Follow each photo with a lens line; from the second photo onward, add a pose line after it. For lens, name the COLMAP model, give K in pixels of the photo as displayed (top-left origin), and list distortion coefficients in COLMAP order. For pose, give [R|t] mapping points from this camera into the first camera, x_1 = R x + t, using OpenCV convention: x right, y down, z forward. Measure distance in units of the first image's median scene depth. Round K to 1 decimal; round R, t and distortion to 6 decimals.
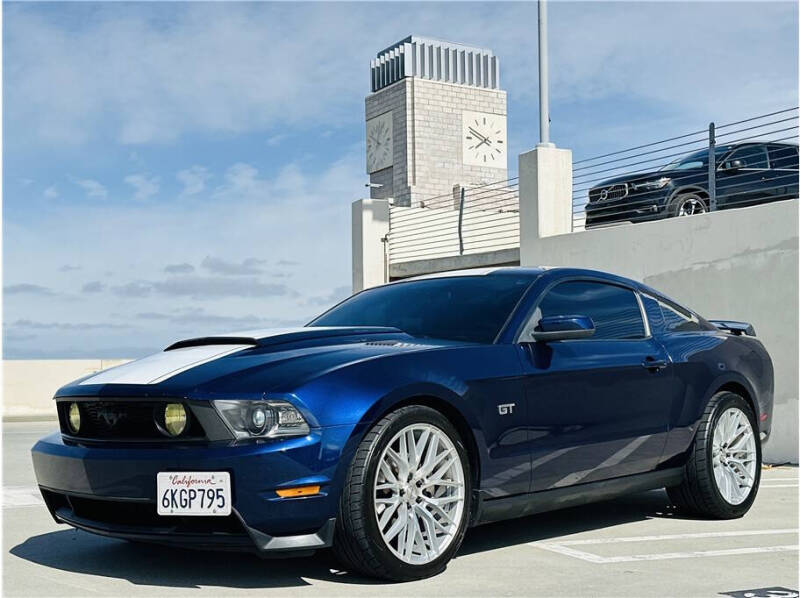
lens RADIAL K [[1109.1, 0, 400.0], [0, 1109.1, 299.0], [0, 0, 1]] dist [0.124167, 0.009828]
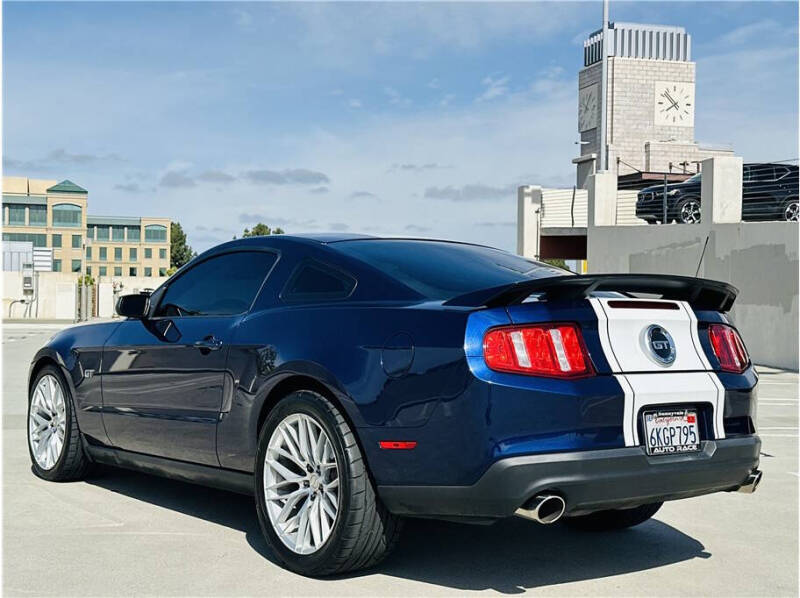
lens RADIAL K [[1109.1, 0, 400.0], [0, 1109.1, 299.0], [0, 0, 1]] dist [0.124167, 0.009828]
pose [[0.967051, 0.024648, -0.253385, 0.105782], [-0.003014, 0.996341, 0.085416, -0.034207], [0.254563, -0.081838, 0.963587, -0.301264]]
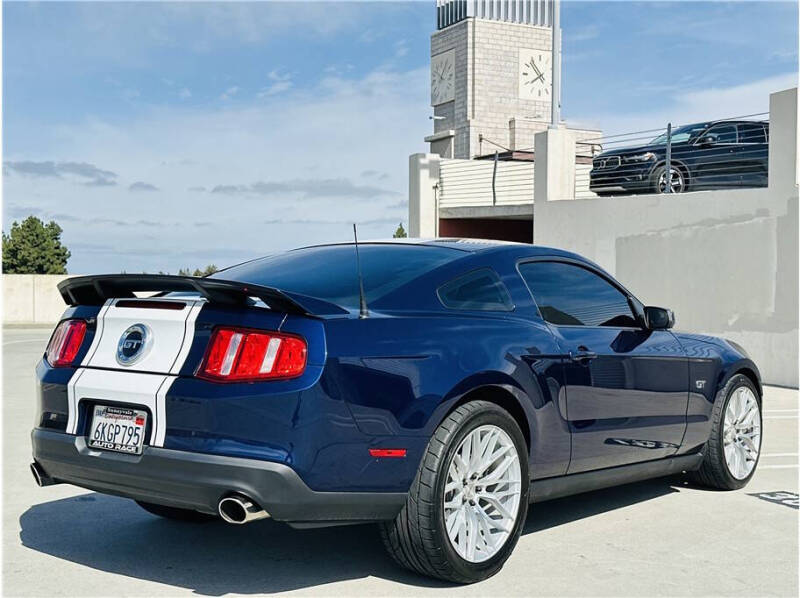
lens RADIAL K [[1112.7, 0, 400.0], [0, 1112.7, 299.0], [0, 0, 1]] dist [0.171182, -0.034246]
pose [[0.997738, 0.016668, -0.065127, 0.015451], [-0.010991, 0.996184, 0.086584, -0.019708], [0.066322, -0.085672, 0.994114, -0.122021]]
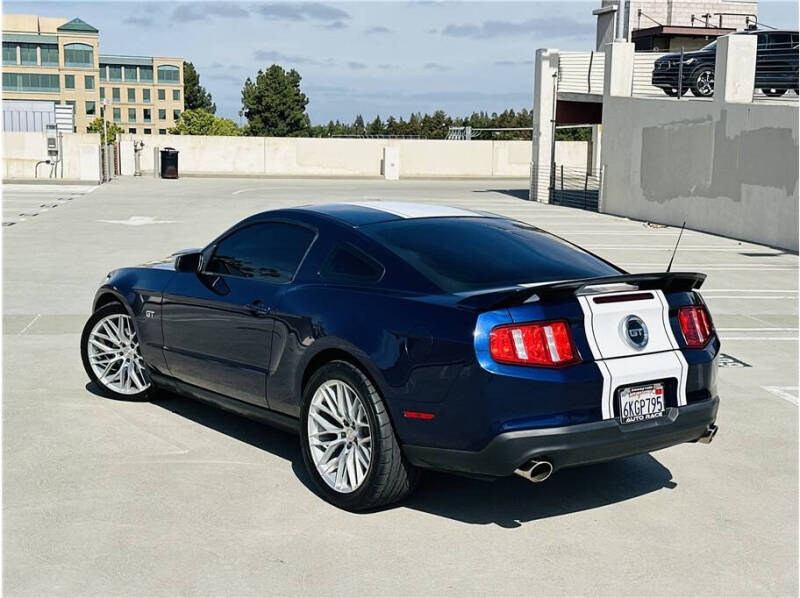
lens RADIAL K [[1110.4, 0, 400.0], [0, 1110.4, 299.0], [0, 0, 1]] dist [0.098696, -0.007671]
pose [[0.963242, 0.063493, -0.261026, 0.110086], [-0.003180, 0.974294, 0.225257, -0.053497], [0.268618, -0.216146, 0.938683, -0.320240]]
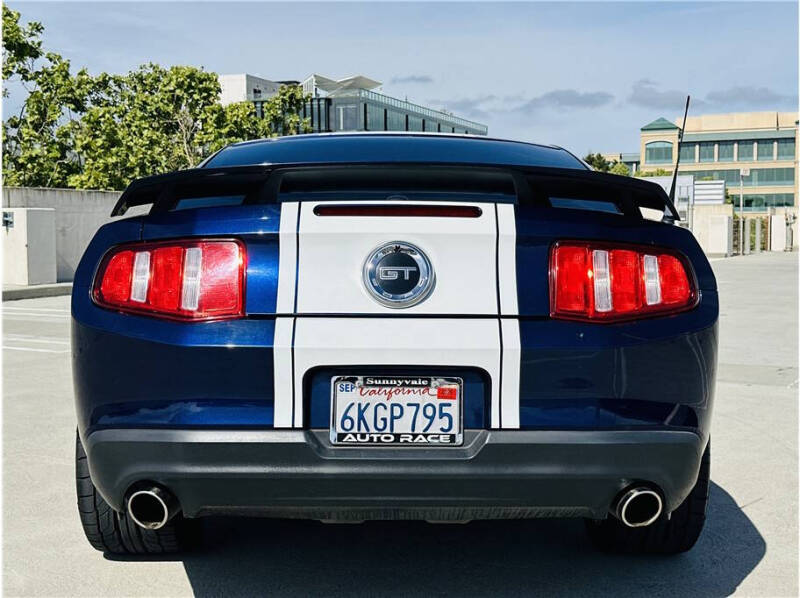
lens RADIAL K [[1109.1, 0, 400.0], [0, 1109.1, 299.0], [0, 0, 1]] dist [0.124167, 0.009828]
pose [[0.615499, 0.057055, -0.786070, 0.155392], [0.063472, 0.990548, 0.121596, -0.027402], [0.785578, -0.124736, 0.606060, -0.233340]]
